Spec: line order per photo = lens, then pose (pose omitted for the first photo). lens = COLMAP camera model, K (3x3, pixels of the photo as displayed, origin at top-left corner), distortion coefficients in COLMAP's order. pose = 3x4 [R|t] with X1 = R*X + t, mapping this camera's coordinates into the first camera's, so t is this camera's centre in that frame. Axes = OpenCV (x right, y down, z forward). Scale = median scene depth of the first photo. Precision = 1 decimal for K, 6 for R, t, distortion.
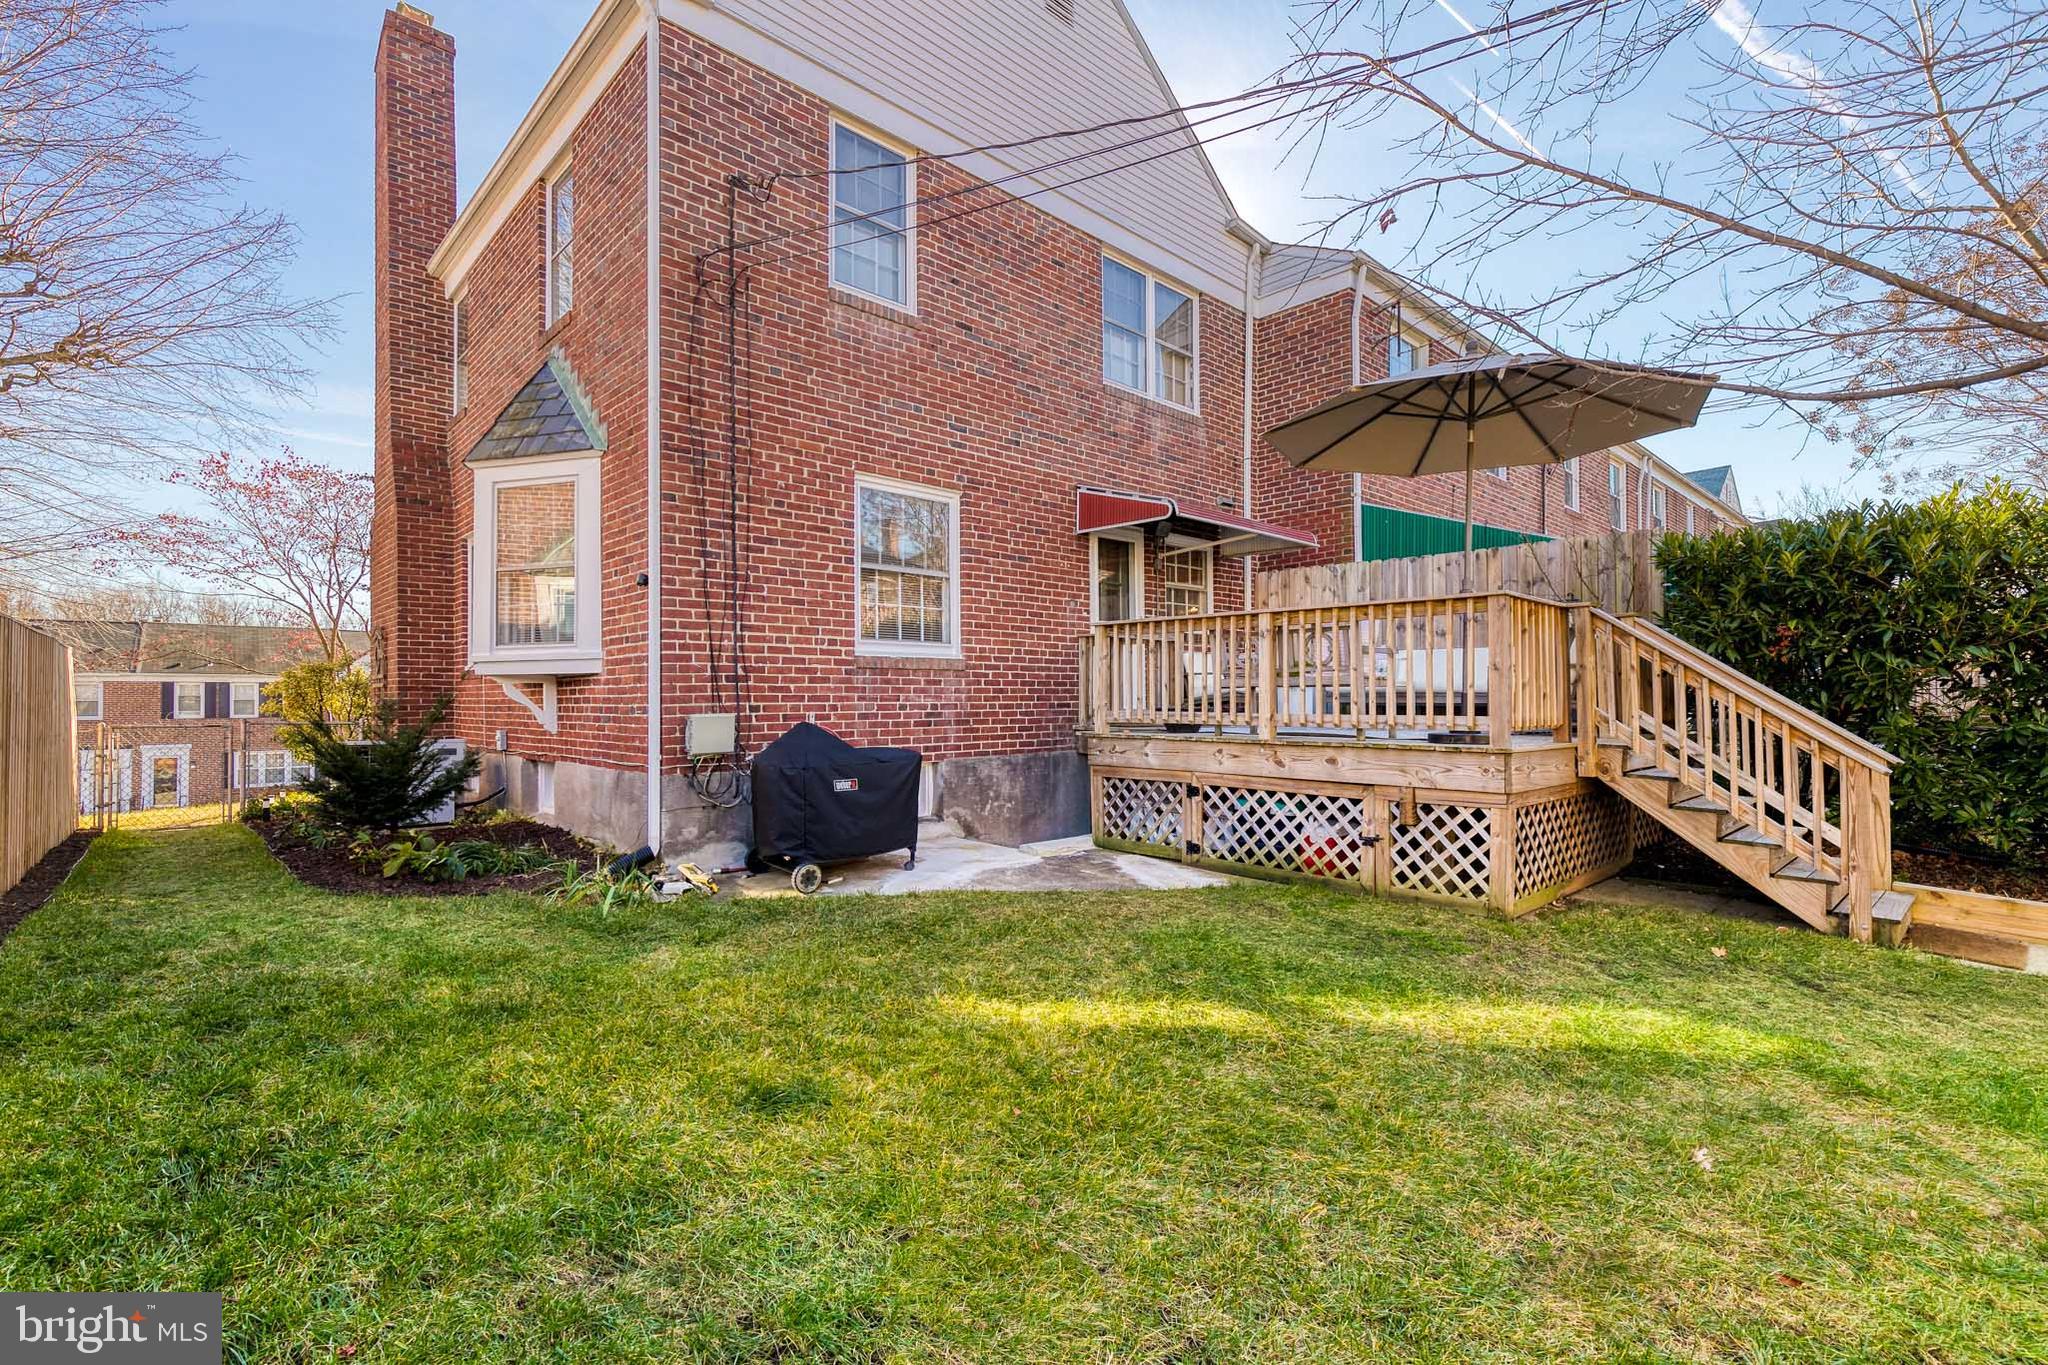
lens RADIAL K [[928.1, 0, 1036.6], [0, 928.1, 688.8], [0, 0, 1]] dist [0.017656, -0.005029]
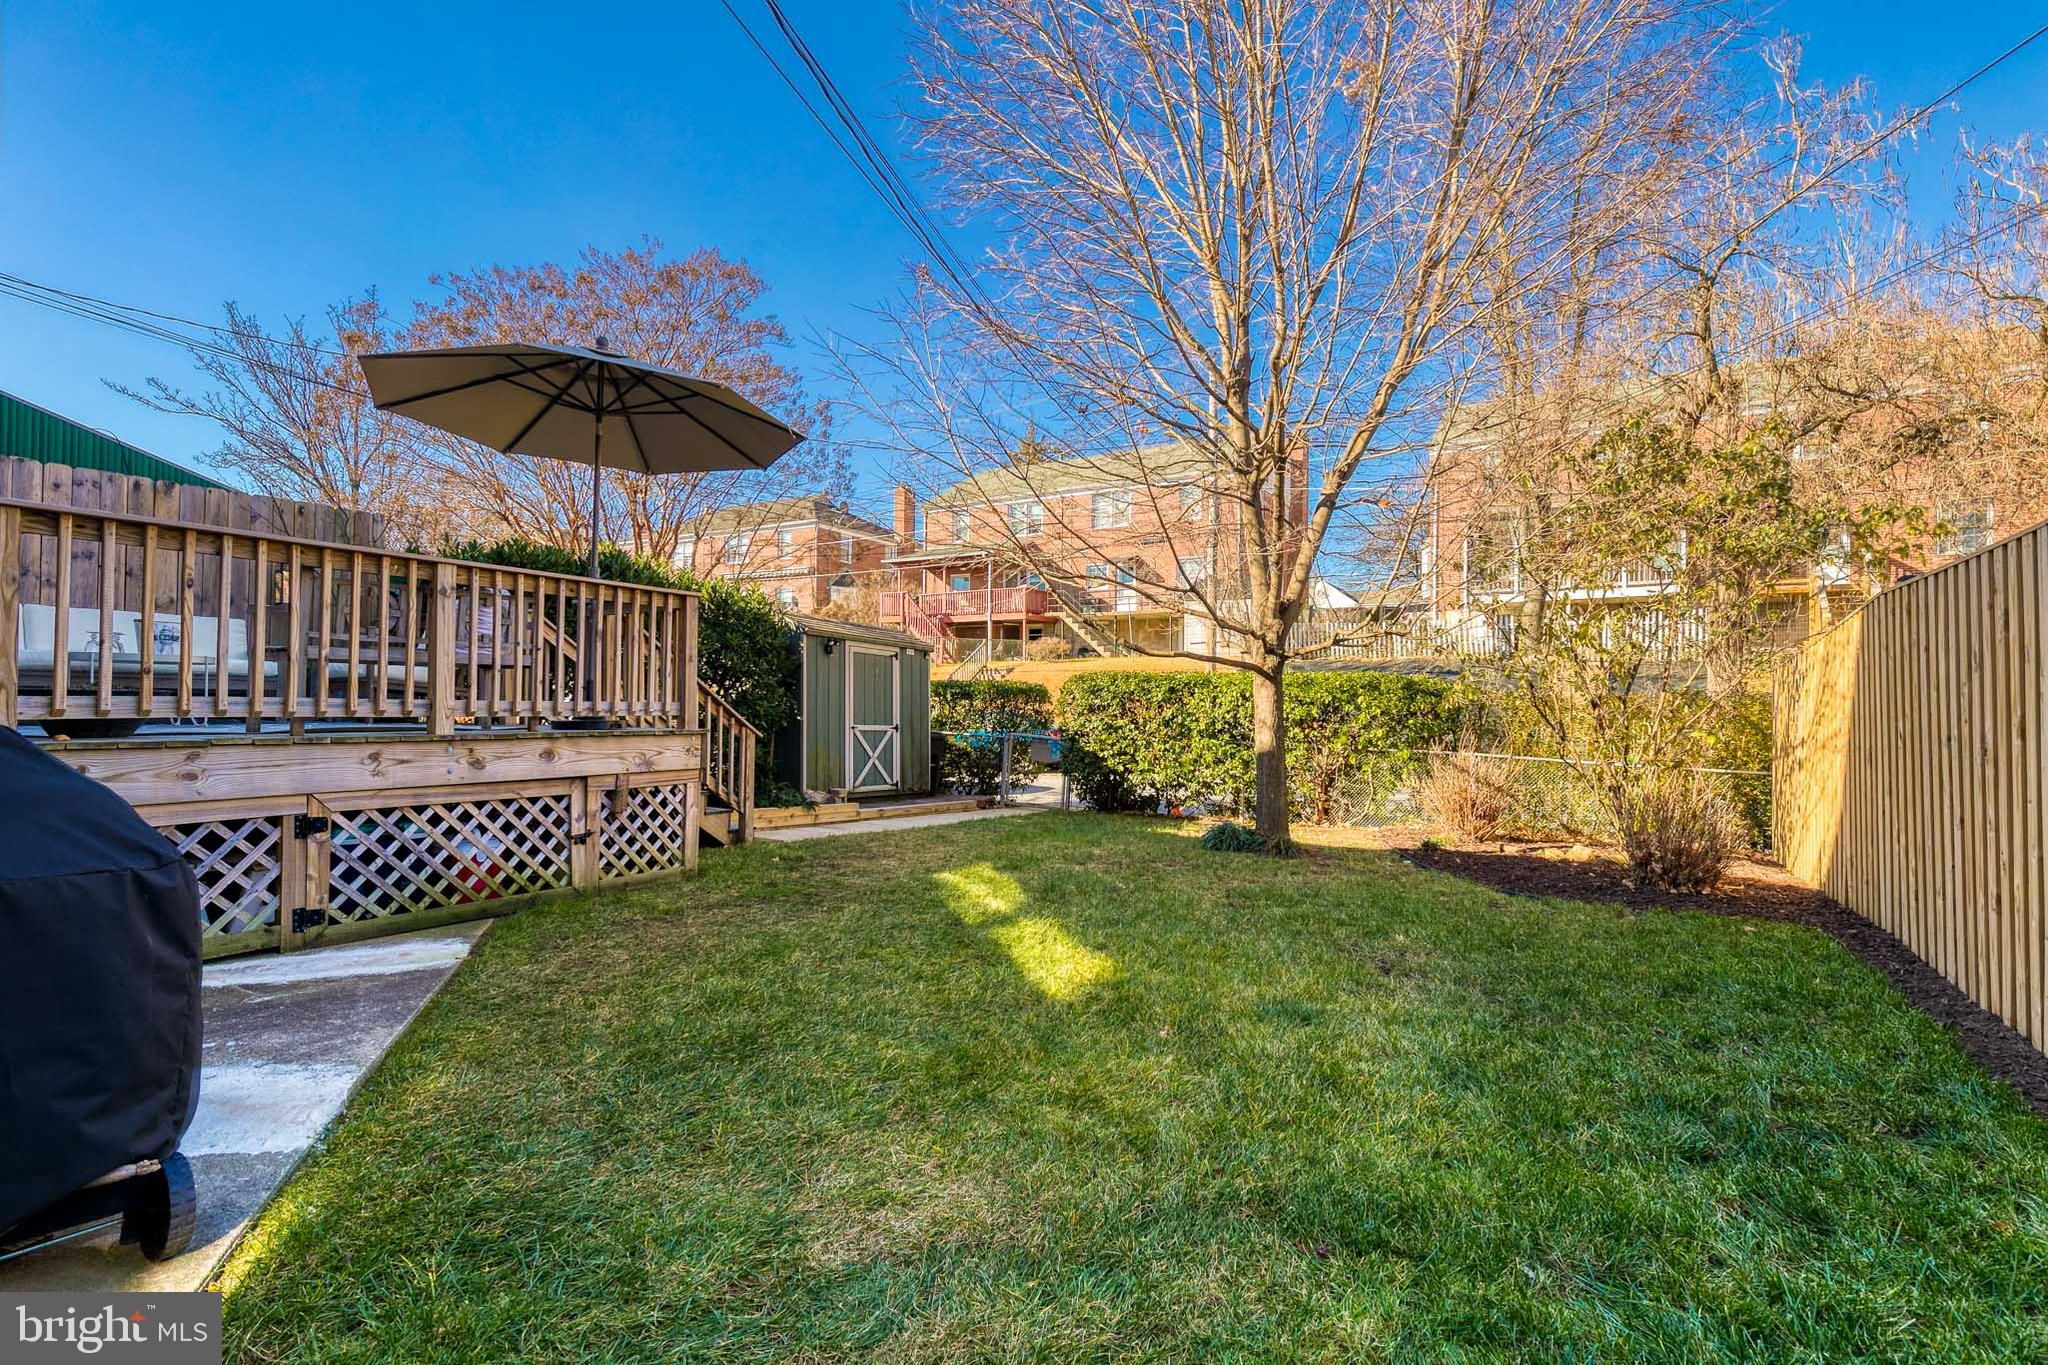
lens RADIAL K [[928.1, 0, 1036.6], [0, 928.1, 688.8], [0, 0, 1]] dist [0.017656, -0.005029]
pose [[-0.263026, 0.007544, 0.964759, -0.633808], [-0.024674, 0.999590, -0.014543, 0.018446], [-0.964473, -0.027630, -0.262732, 0.793017]]
